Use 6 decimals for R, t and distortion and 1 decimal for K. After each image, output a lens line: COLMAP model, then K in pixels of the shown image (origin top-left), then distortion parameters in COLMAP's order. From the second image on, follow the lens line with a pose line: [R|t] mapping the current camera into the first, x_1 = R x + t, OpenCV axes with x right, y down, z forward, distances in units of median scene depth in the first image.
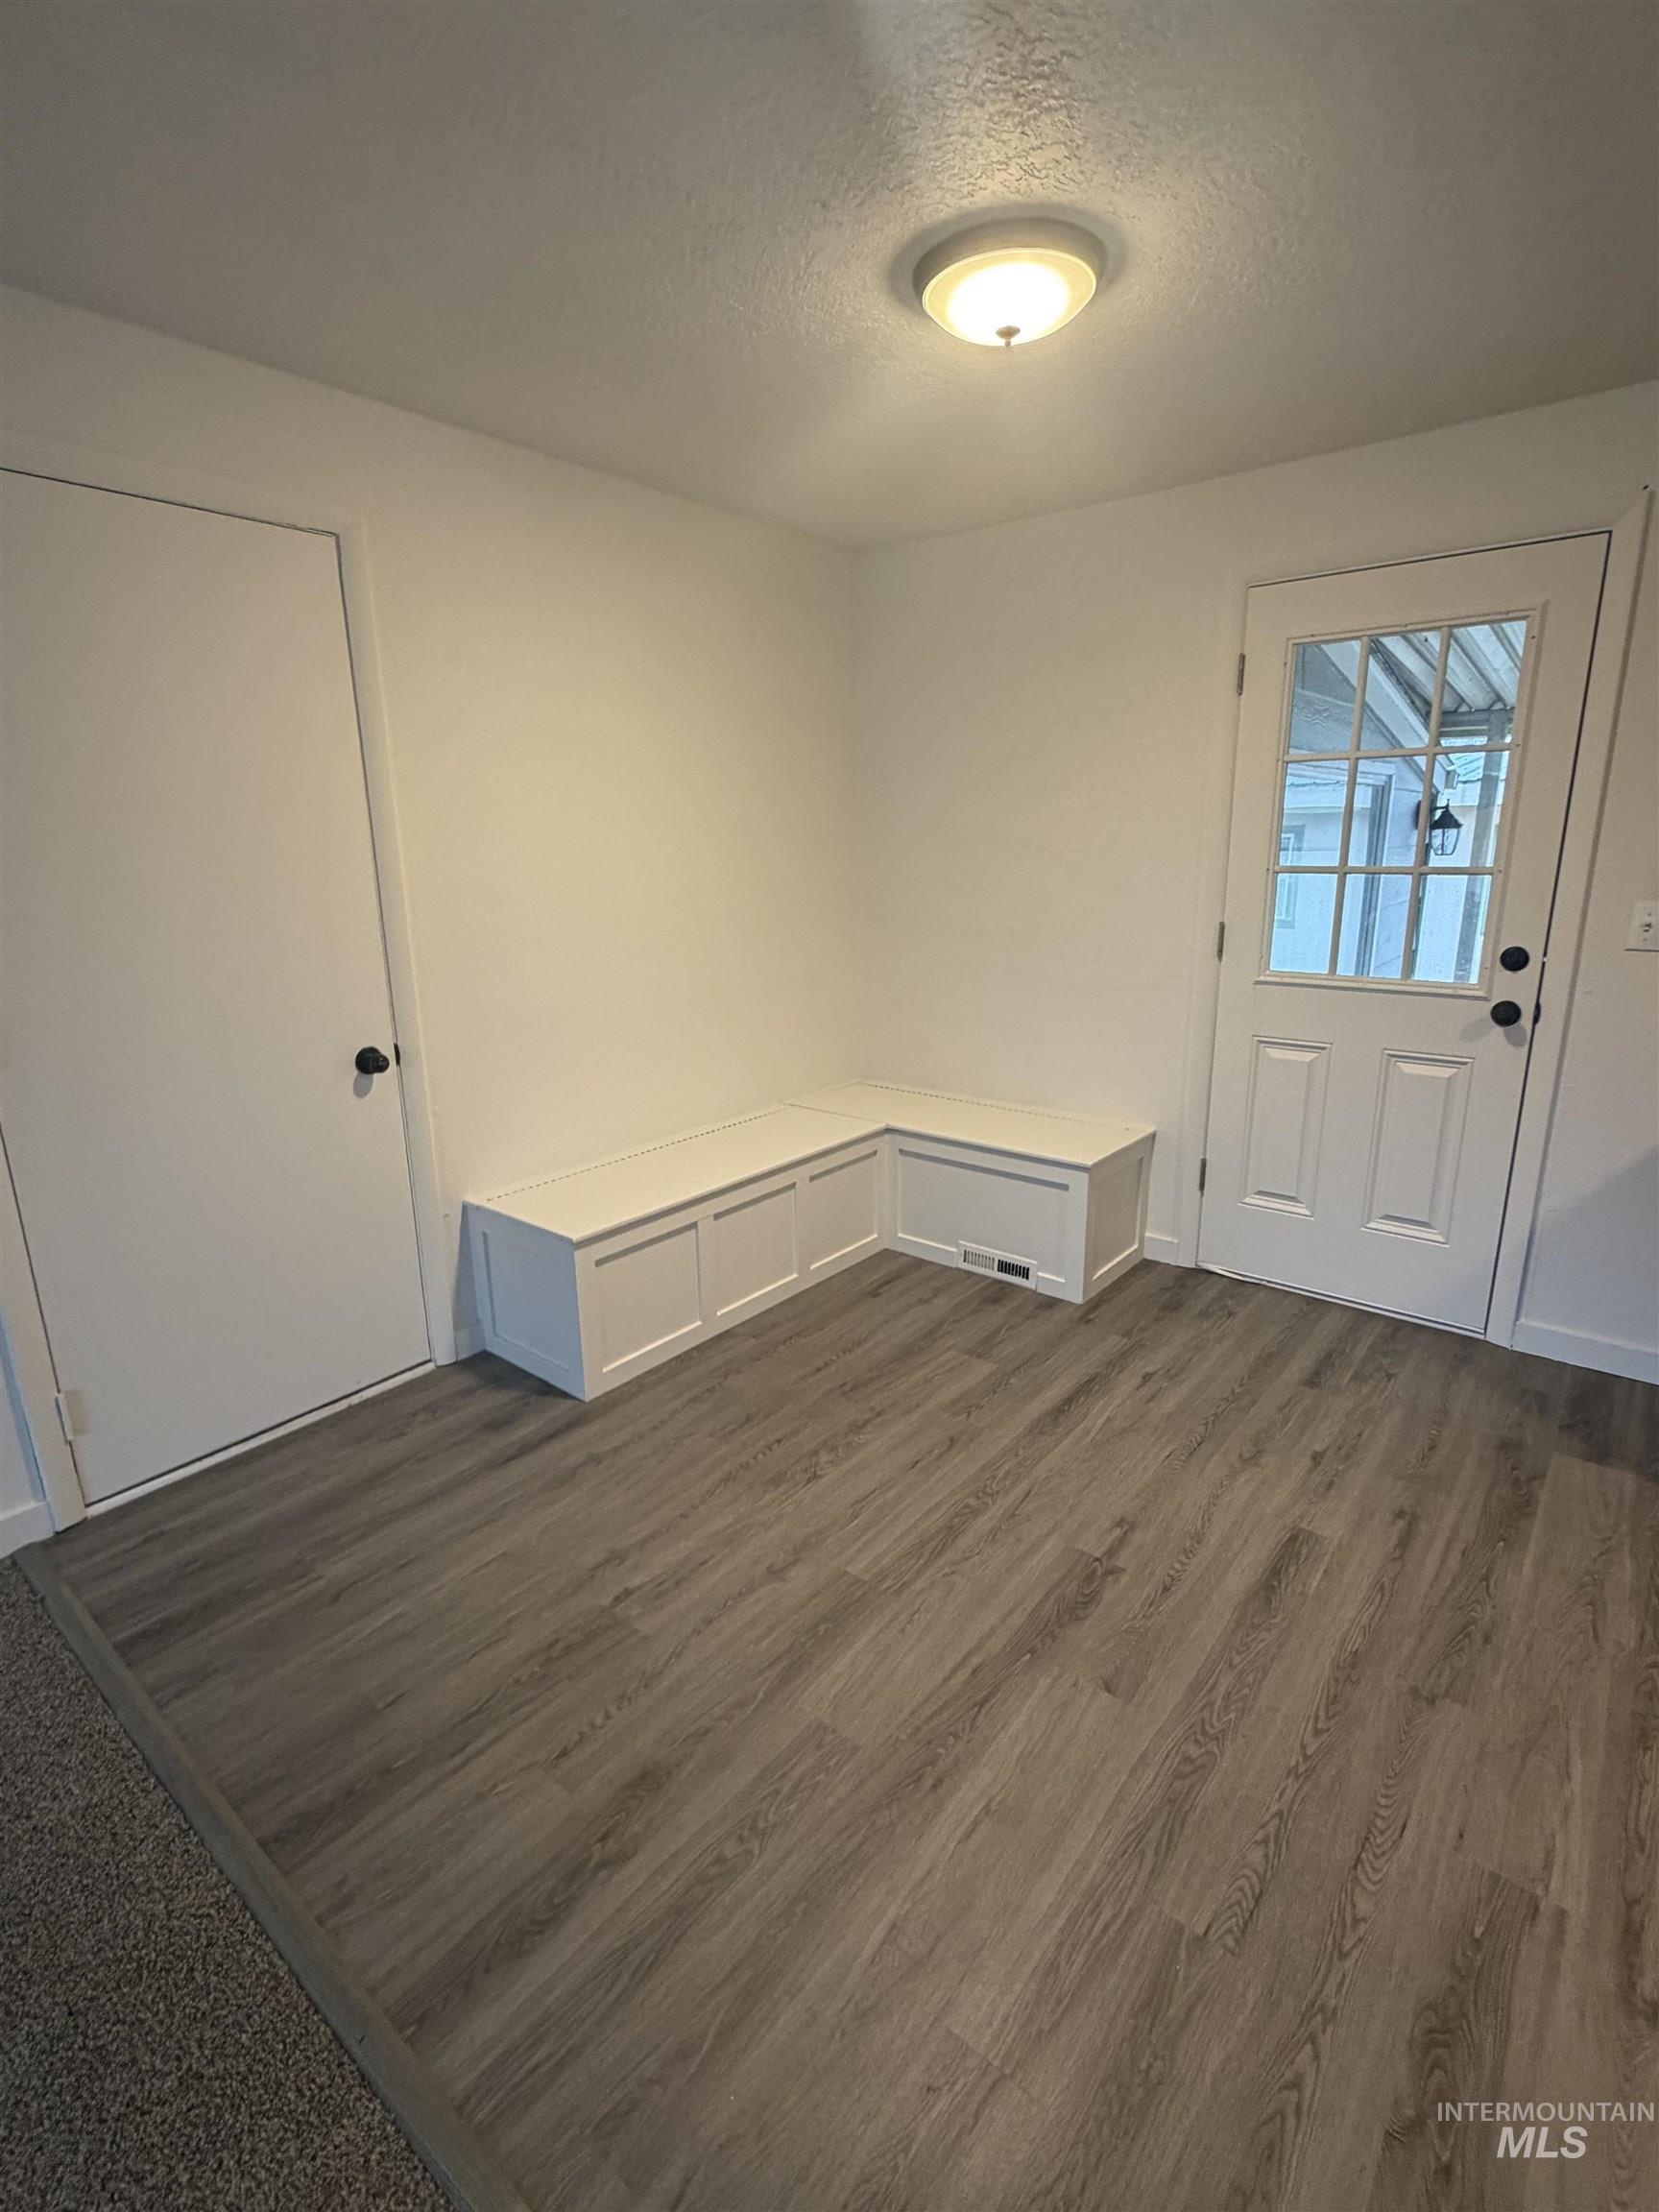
lens RADIAL K [[1041.1, 0, 830.2], [0, 1041.1, 1111.0], [0, 0, 1]] dist [-0.003461, 0.000610]
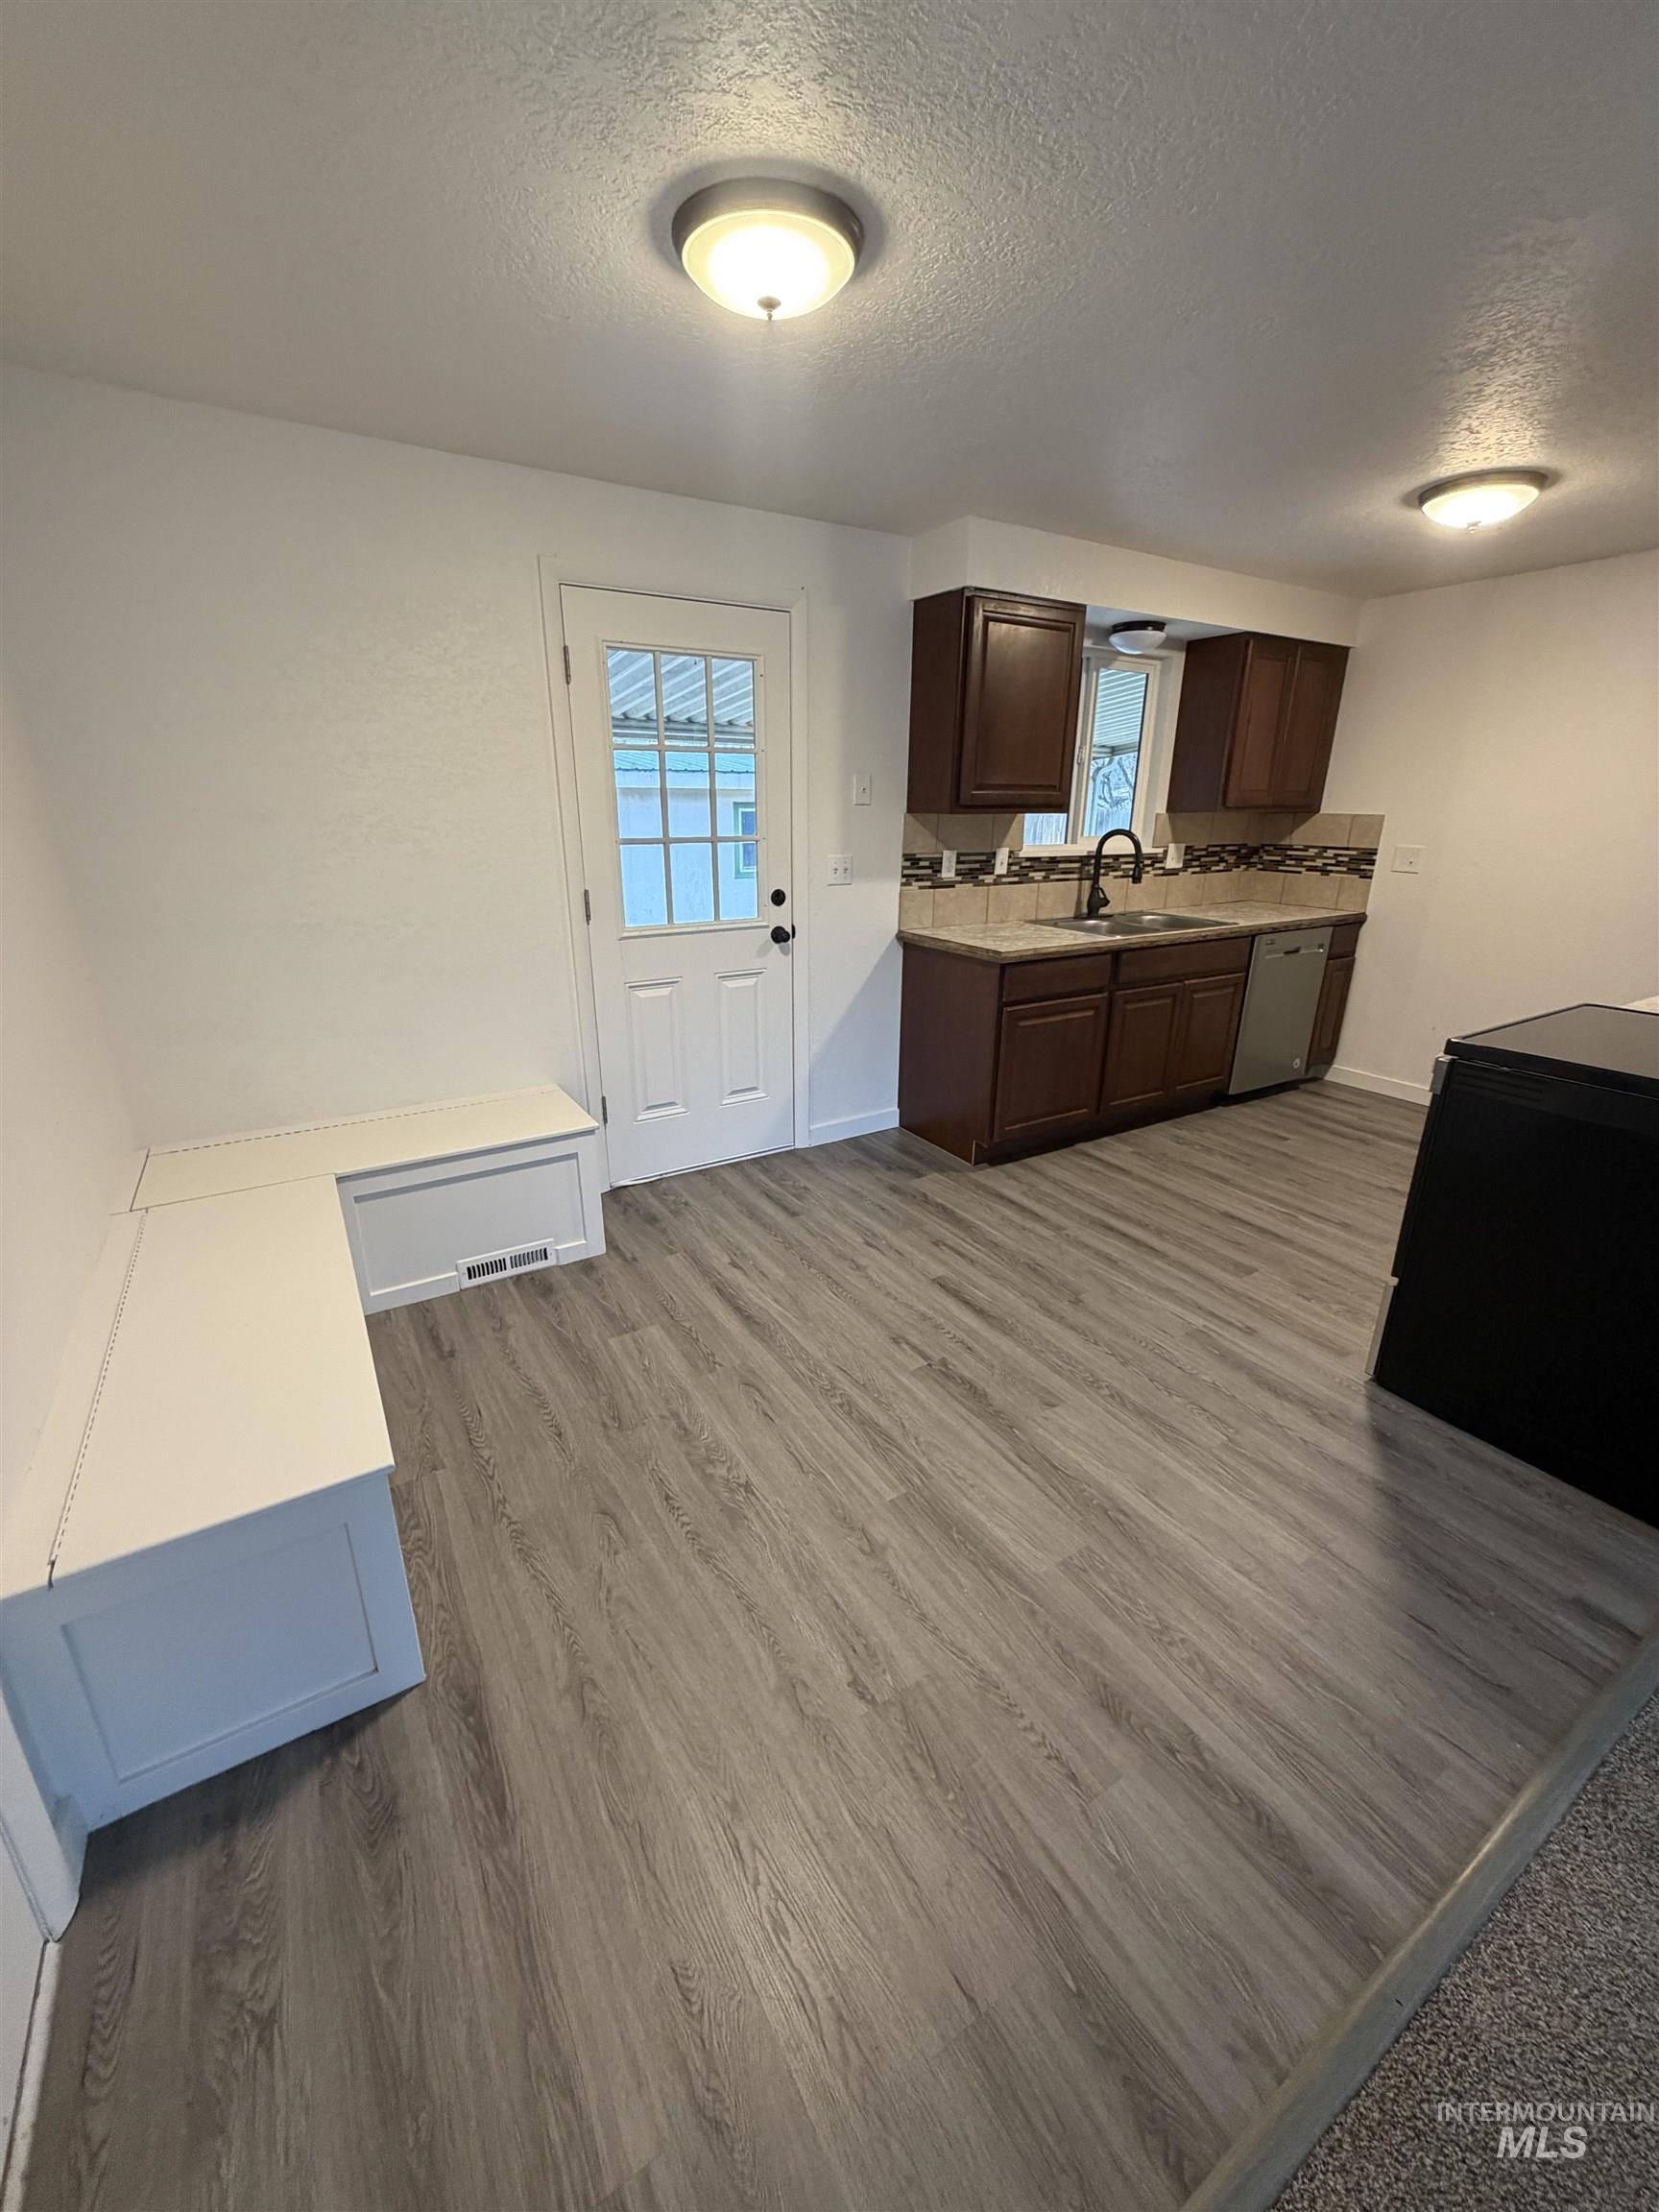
lens RADIAL K [[880.3, 0, 828.7], [0, 880.3, 1099.0], [0, 0, 1]] dist [-0.000475, -0.000005]
pose [[0.326250, -0.290117, 0.899663, -0.588877], [0.235945, 0.946607, 0.219693, -0.143735], [-0.915364, 0.140596, 0.377282, 0.537848]]
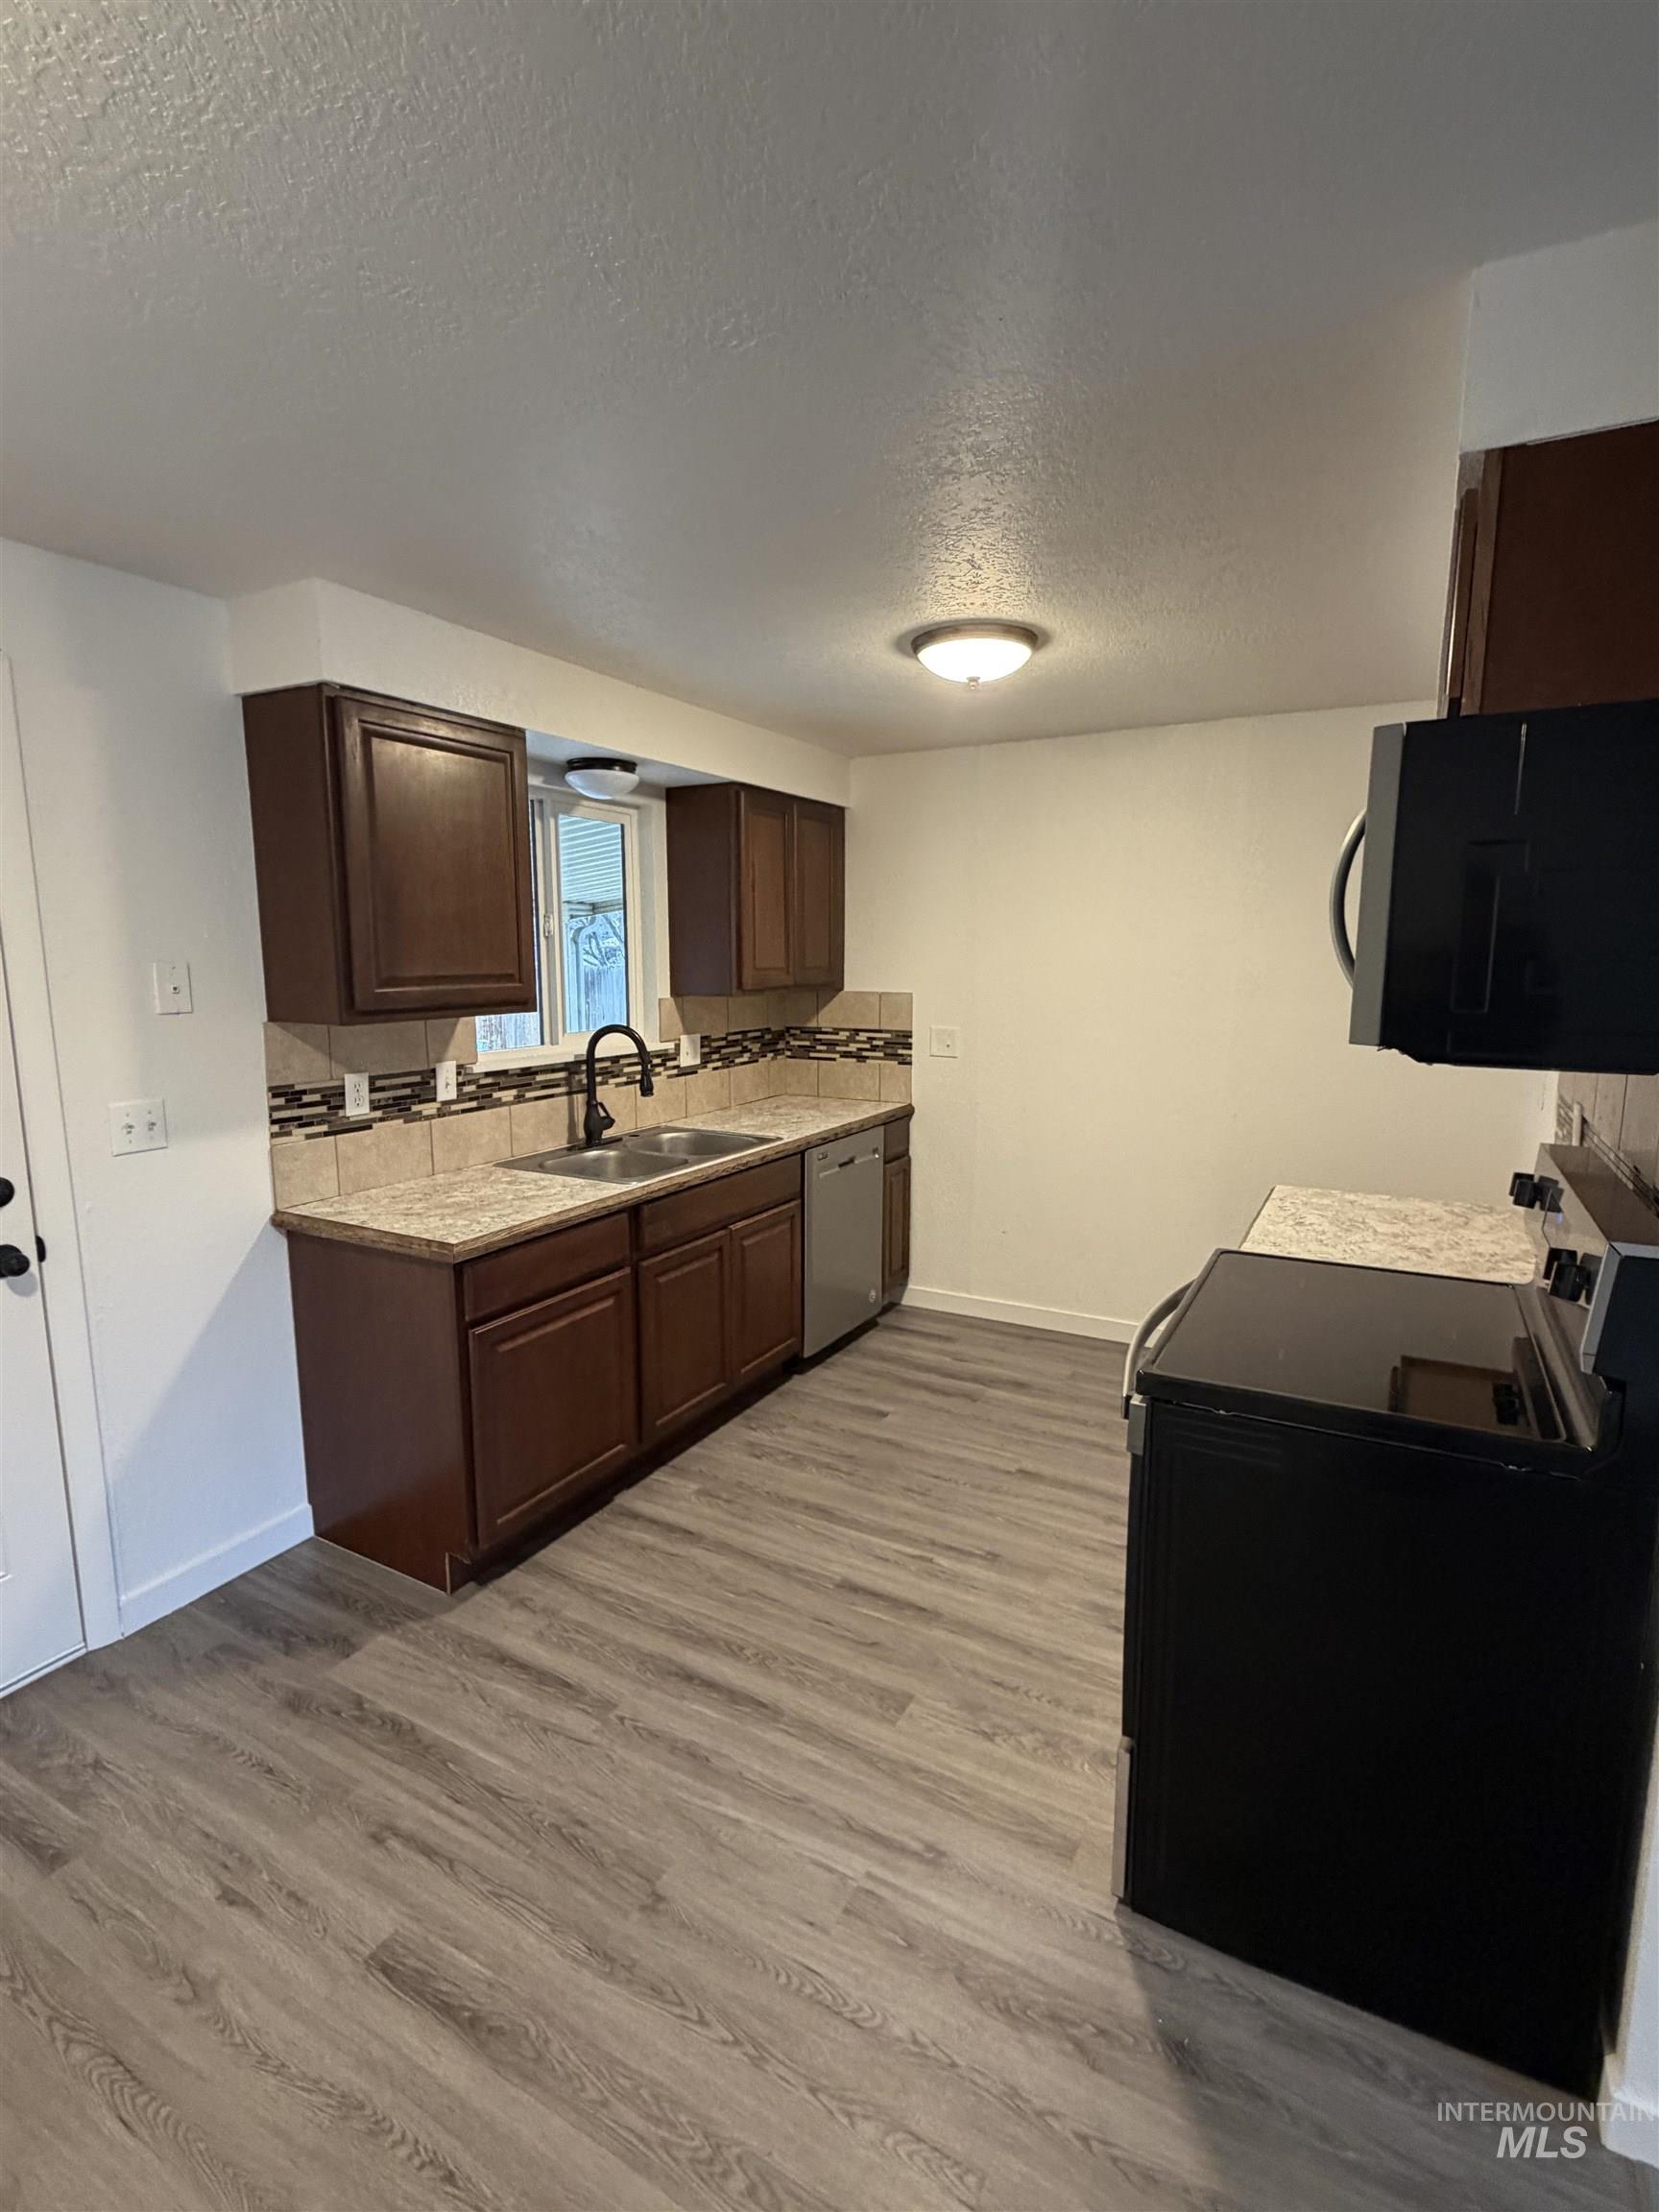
lens RADIAL K [[1041.1, 0, 831.4], [0, 1041.1, 1105.4], [0, 0, 1]] dist [-0.003461, 0.000610]
pose [[-0.176503, -0.131265, 0.975508, -0.223641], [0.259704, 0.949739, 0.174787, -0.197249], [-0.949421, 0.284194, -0.133541, 0.529996]]
